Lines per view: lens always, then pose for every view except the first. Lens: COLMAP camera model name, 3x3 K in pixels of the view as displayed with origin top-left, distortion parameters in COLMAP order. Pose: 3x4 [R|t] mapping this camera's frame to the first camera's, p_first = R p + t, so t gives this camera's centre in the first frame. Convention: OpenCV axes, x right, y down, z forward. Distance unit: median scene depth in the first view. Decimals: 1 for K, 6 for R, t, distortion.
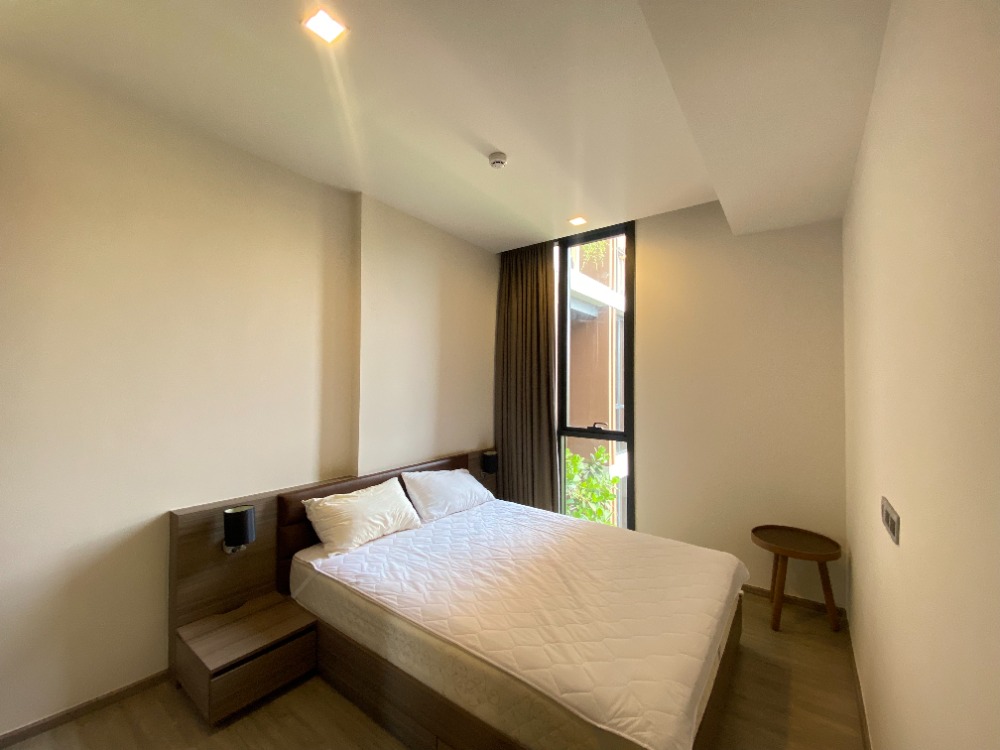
lens RADIAL K [[402.3, 0, 498.8], [0, 402.3, 380.3], [0, 0, 1]] dist [-0.004562, -0.008736]
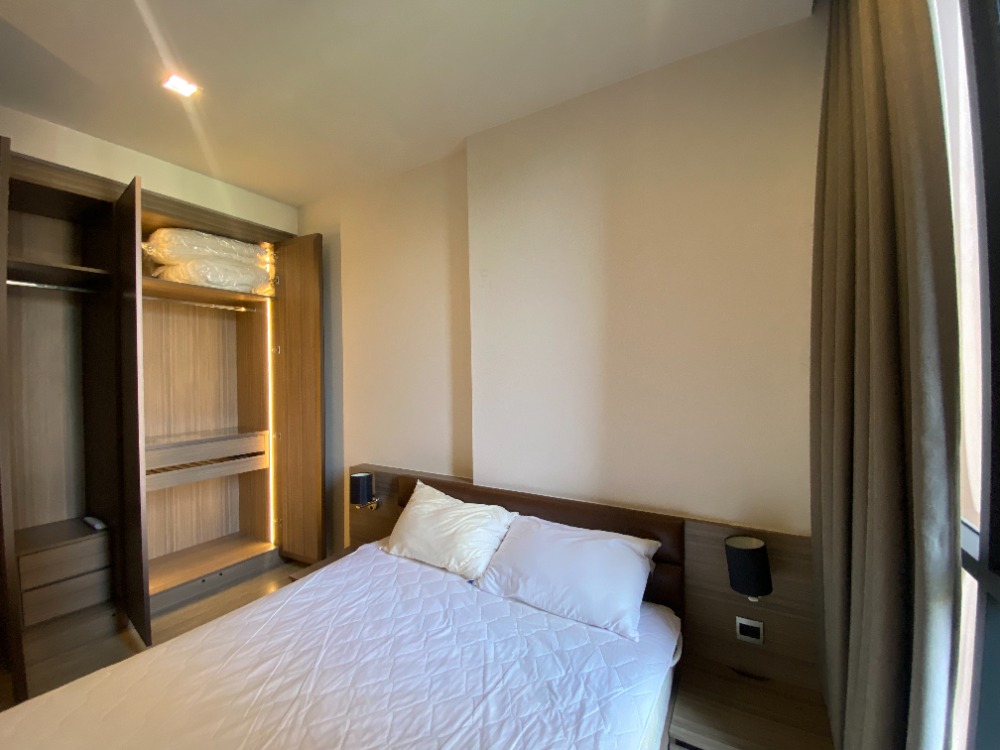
lens RADIAL K [[403.1, 0, 501.5], [0, 403.1, 371.5], [0, 0, 1]] dist [0.002117, -0.011718]
pose [[0.112292, -0.006584, -0.993653, 0.526313], [0.011679, 0.999918, -0.005305, 0.013875], [0.993607, -0.011010, 0.112360, 1.066707]]
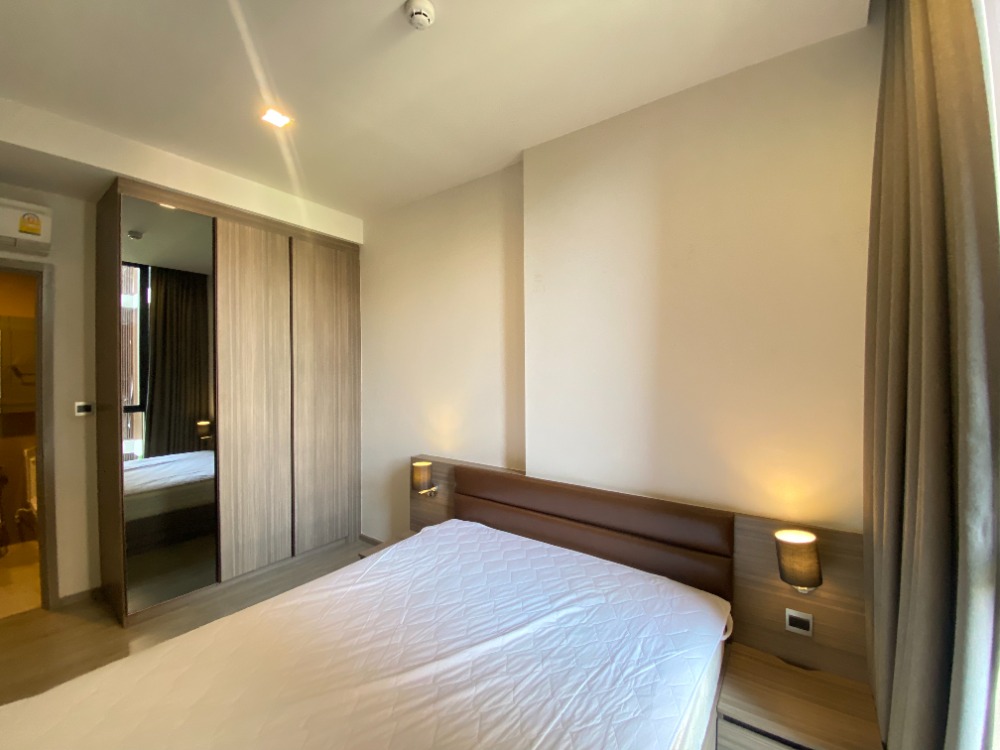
lens RADIAL K [[403.1, 0, 499.9], [0, 403.1, 371.4], [0, 0, 1]] dist [0.002117, -0.011718]
pose [[0.012657, -0.003963, -0.999912, 0.587514], [0.002855, 0.999988, -0.003928, 0.014695], [0.999916, -0.002805, 0.012668, 1.026392]]
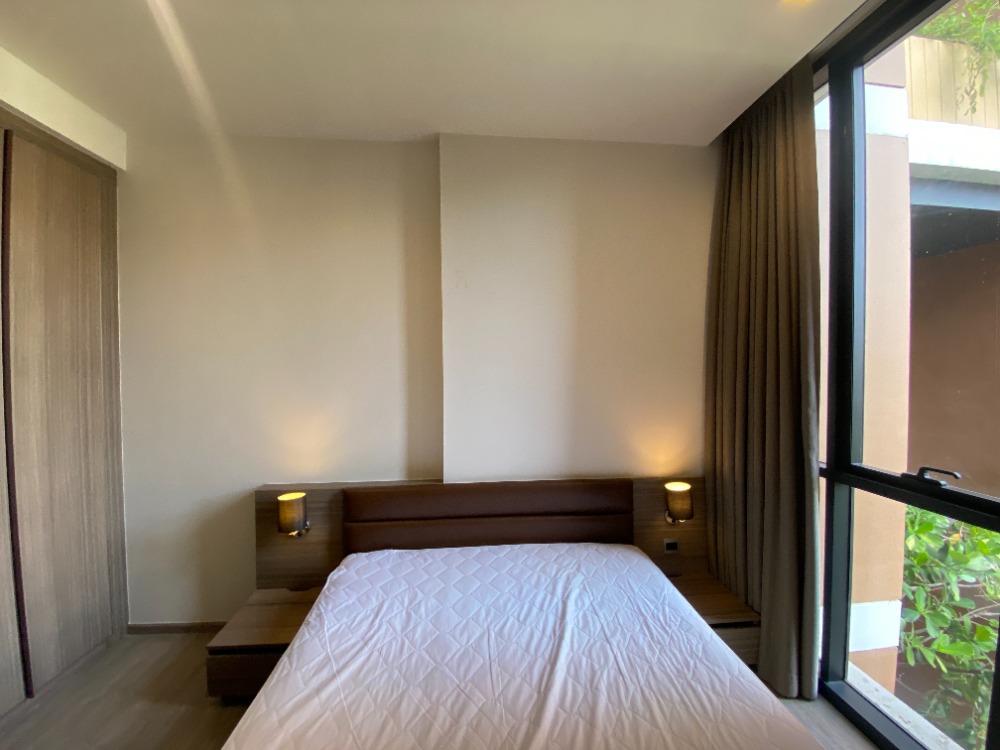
lens RADIAL K [[403.1, 0, 499.3], [0, 403.1, 376.6], [0, 0, 1]] dist [0.002117, -0.011718]
pose [[0.655501, 0.012323, -0.755094, 0.383144], [0.008275, 0.999690, 0.023498, 0.000202], [0.755149, -0.021651, 0.655195, 0.603620]]
